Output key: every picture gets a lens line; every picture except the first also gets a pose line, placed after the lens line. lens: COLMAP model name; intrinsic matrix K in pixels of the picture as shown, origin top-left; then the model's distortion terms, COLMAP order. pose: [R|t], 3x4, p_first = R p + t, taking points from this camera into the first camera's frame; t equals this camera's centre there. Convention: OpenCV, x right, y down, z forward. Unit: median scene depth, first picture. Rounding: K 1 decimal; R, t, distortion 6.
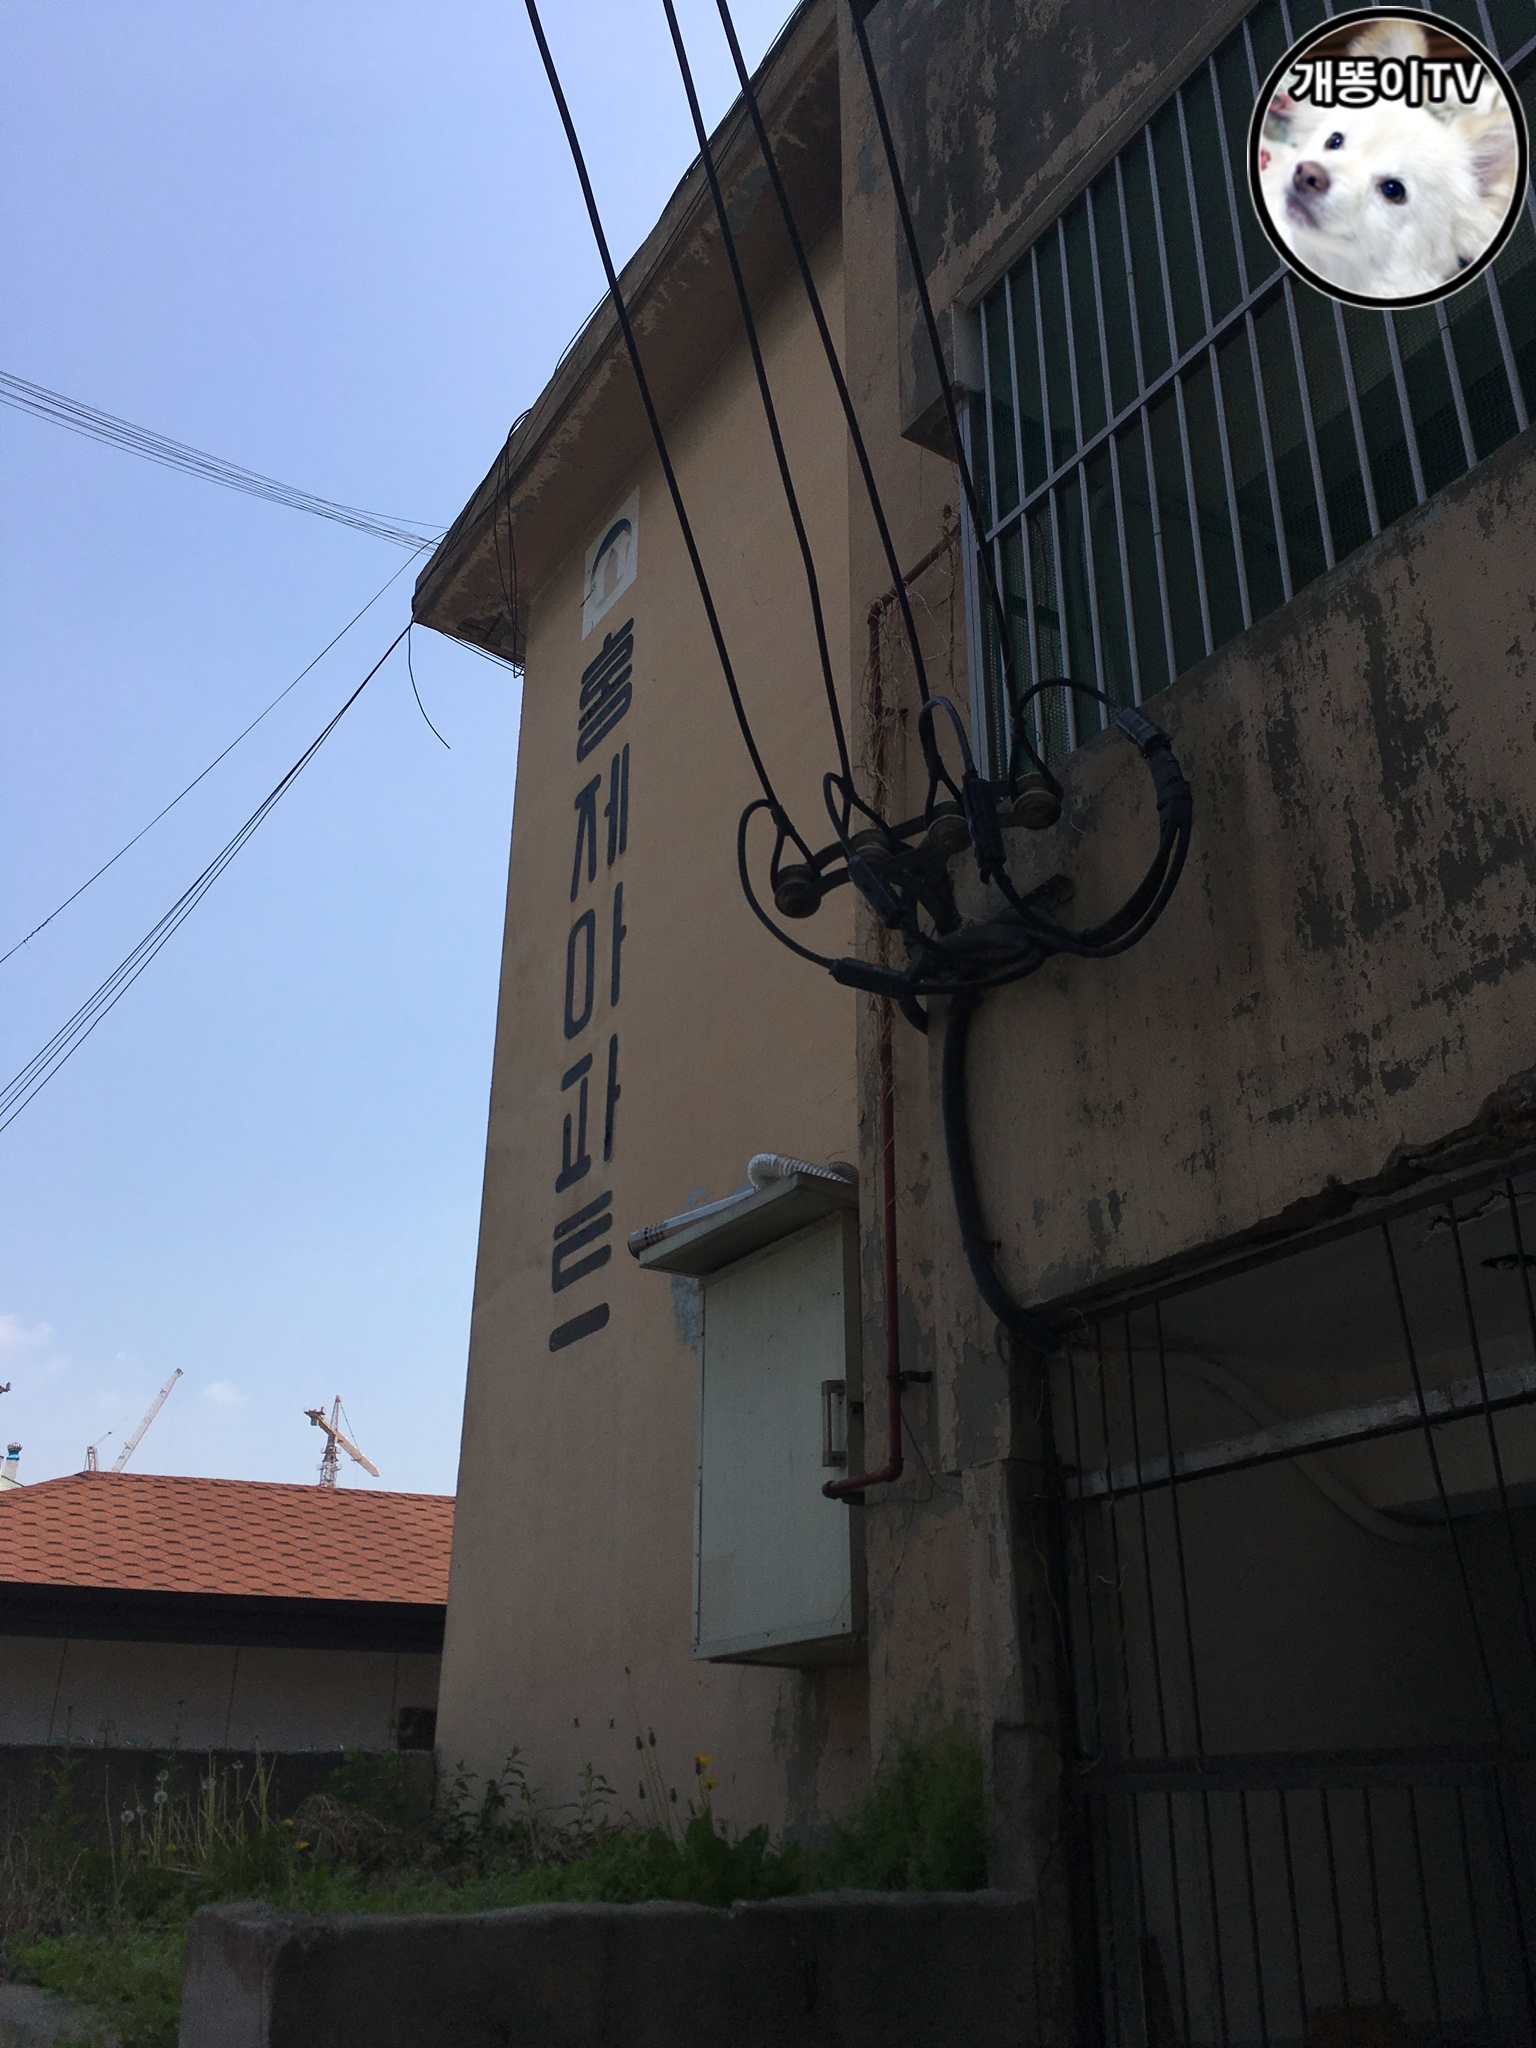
lens RADIAL K [[1734.6, 0, 767.5], [0, 1734.6, 1029.0], [0, 0, 1]] dist [0.085056, -0.107452]
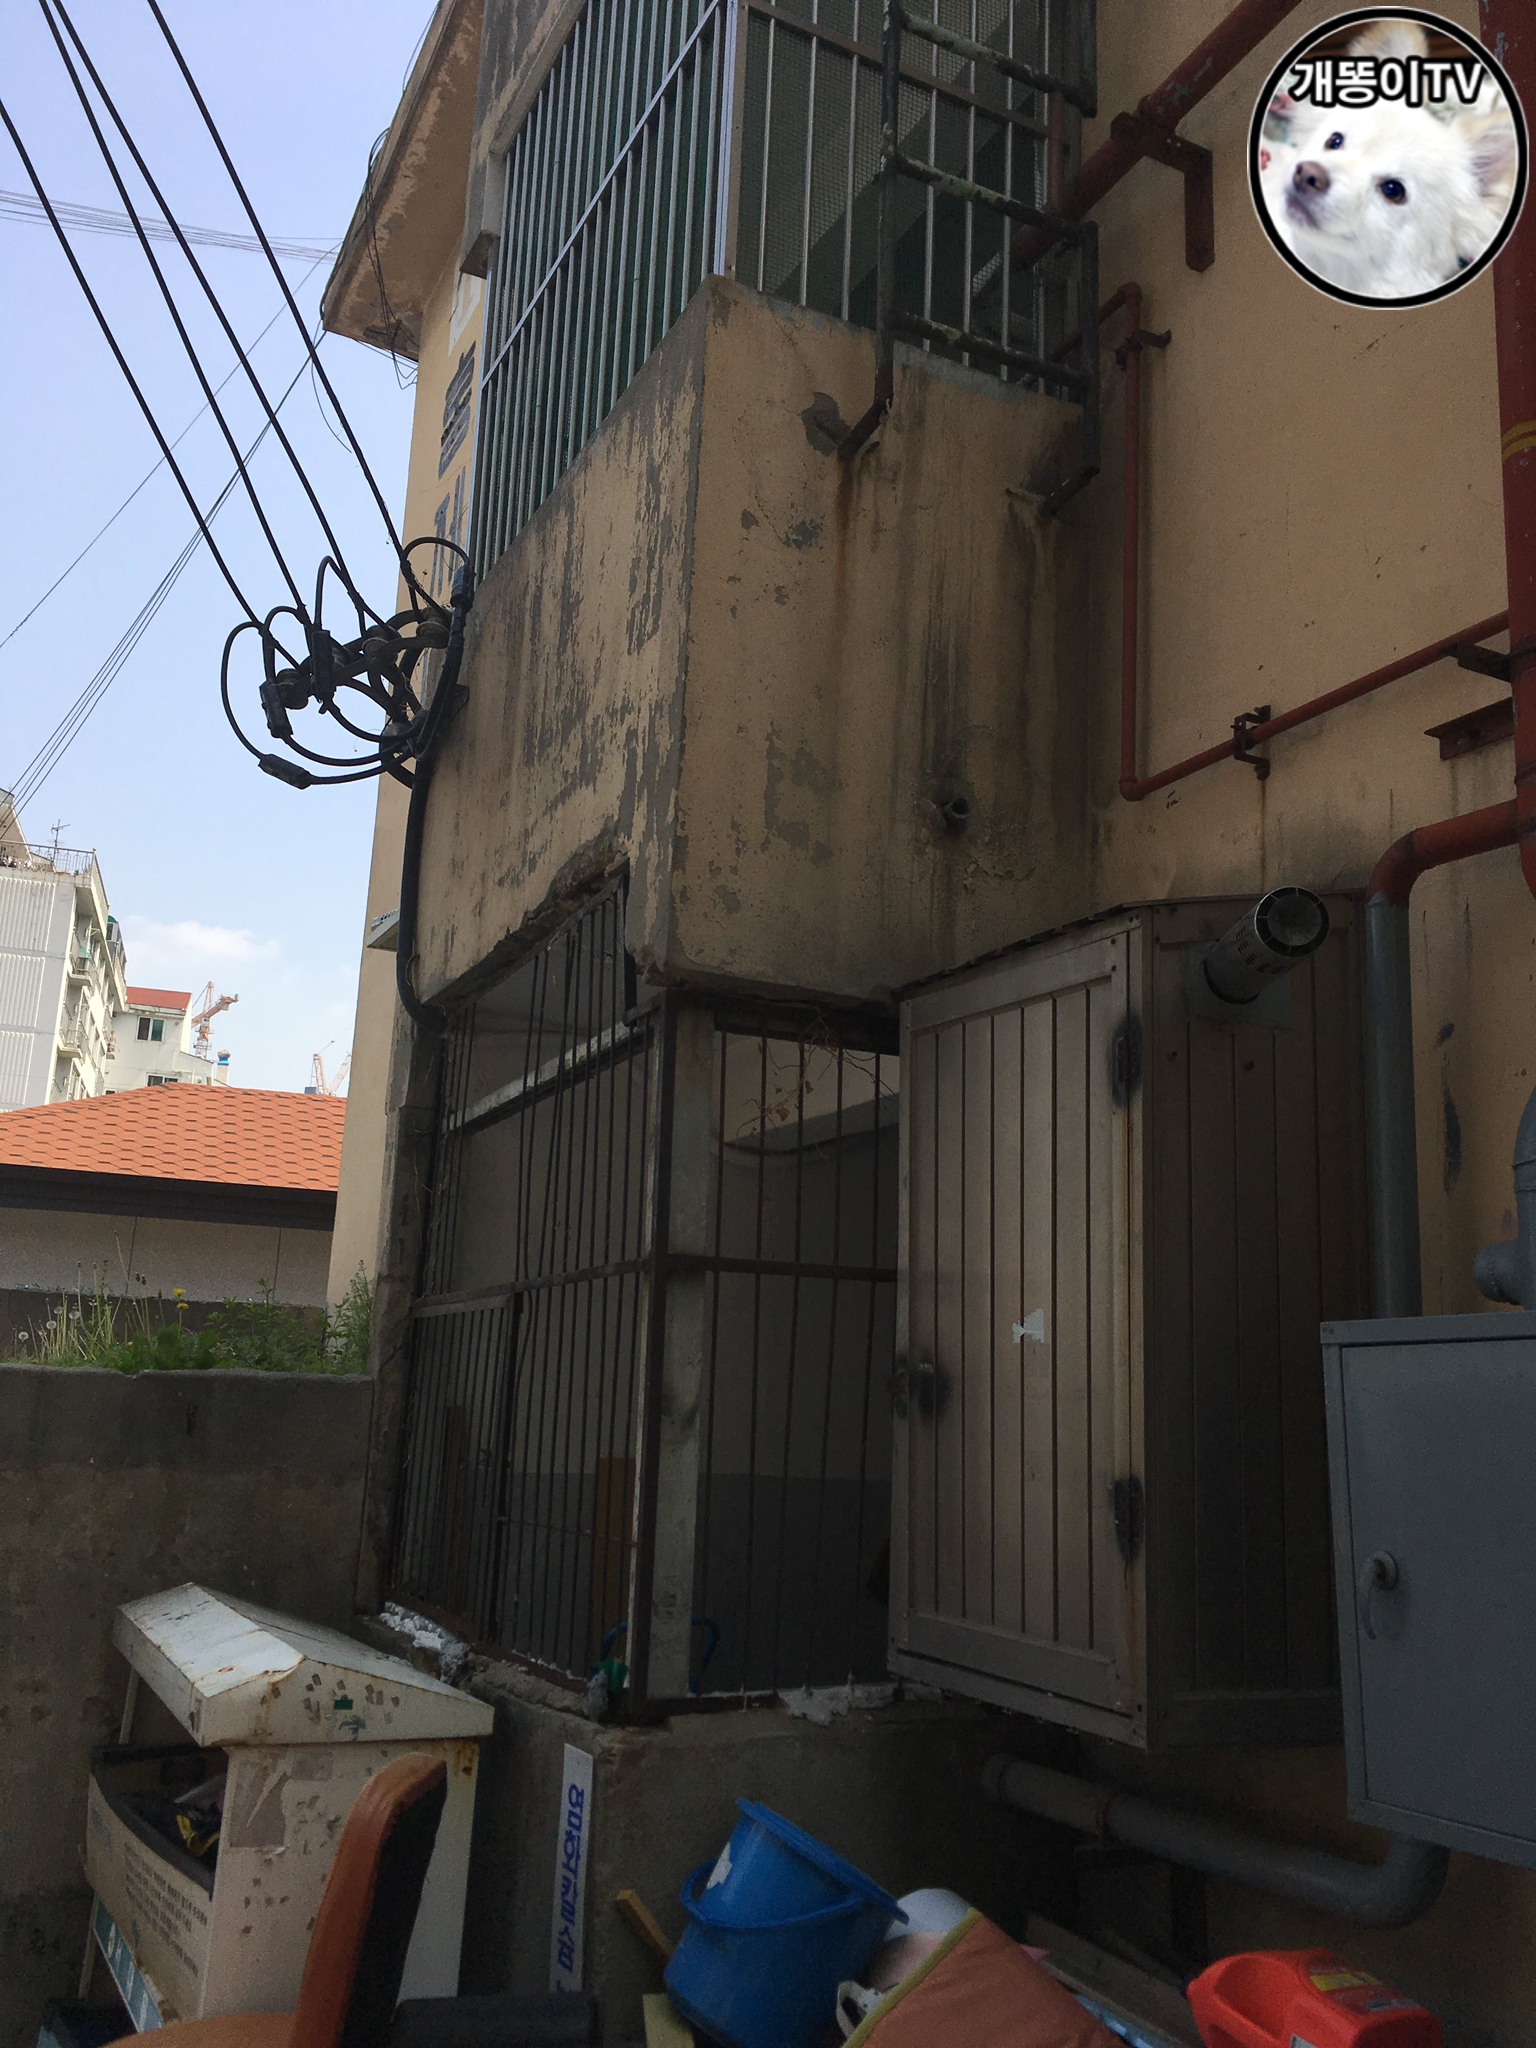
lens RADIAL K [[1734.6, 0, 767.6], [0, 1734.6, 1029.1], [0, 0, 1]] dist [0.085056, -0.107452]
pose [[0.994377, 0.019114, -0.104159, 0.241229], [0.003264, 0.977577, 0.210552, -0.048609], [0.105848, -0.209708, 0.972018, -0.146351]]
